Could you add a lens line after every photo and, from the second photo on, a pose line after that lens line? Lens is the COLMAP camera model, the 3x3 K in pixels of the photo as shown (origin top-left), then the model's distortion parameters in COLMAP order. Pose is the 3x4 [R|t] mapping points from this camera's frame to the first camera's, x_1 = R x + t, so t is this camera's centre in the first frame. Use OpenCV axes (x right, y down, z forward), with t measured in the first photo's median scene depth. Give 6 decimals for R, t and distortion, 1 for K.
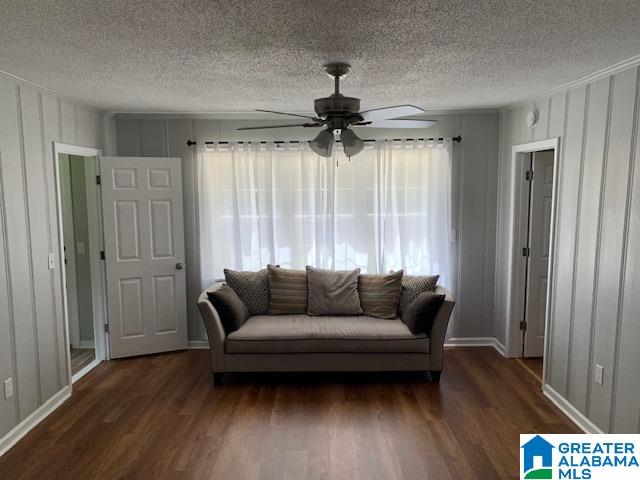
lens RADIAL K [[481.5, 0, 319.7], [0, 481.5, 241.4], [0, 0, 1]] dist [0.000041, -0.040922]
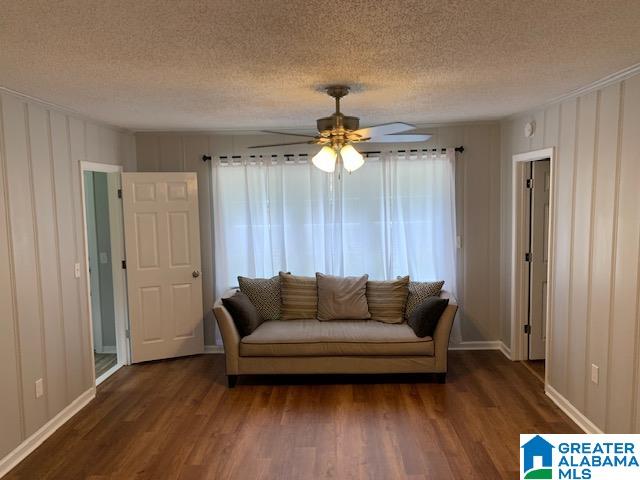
lens RADIAL K [[481.5, 0, 319.5], [0, 481.5, 236.4], [0, 0, 1]] dist [0.000041, -0.040922]
pose [[0.999285, -0.012898, -0.035554, 0.019866], [0.011945, 0.999567, -0.026874, -0.000226], [0.035885, 0.026430, 0.999006, -0.052455]]
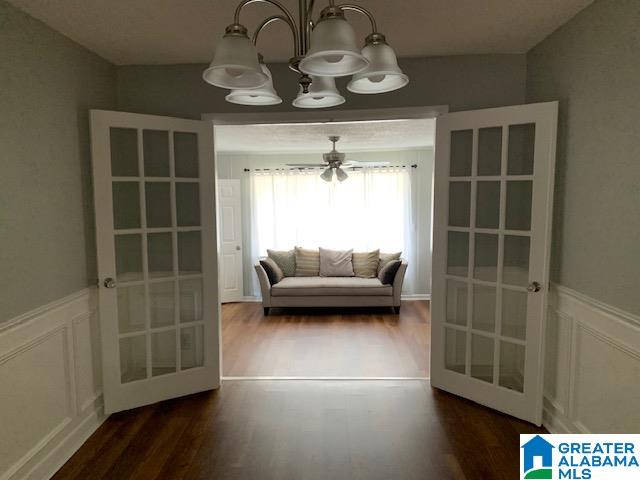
lens RADIAL K [[481.5, 0, 318.5], [0, 481.5, 245.1], [0, 0, 1]] dist [0.000041, -0.040922]
pose [[0.999674, -0.003550, -0.025302, 0.012438], [0.003064, 0.999811, -0.019203, 0.085126], [0.025366, 0.019119, 0.999495, -0.660414]]
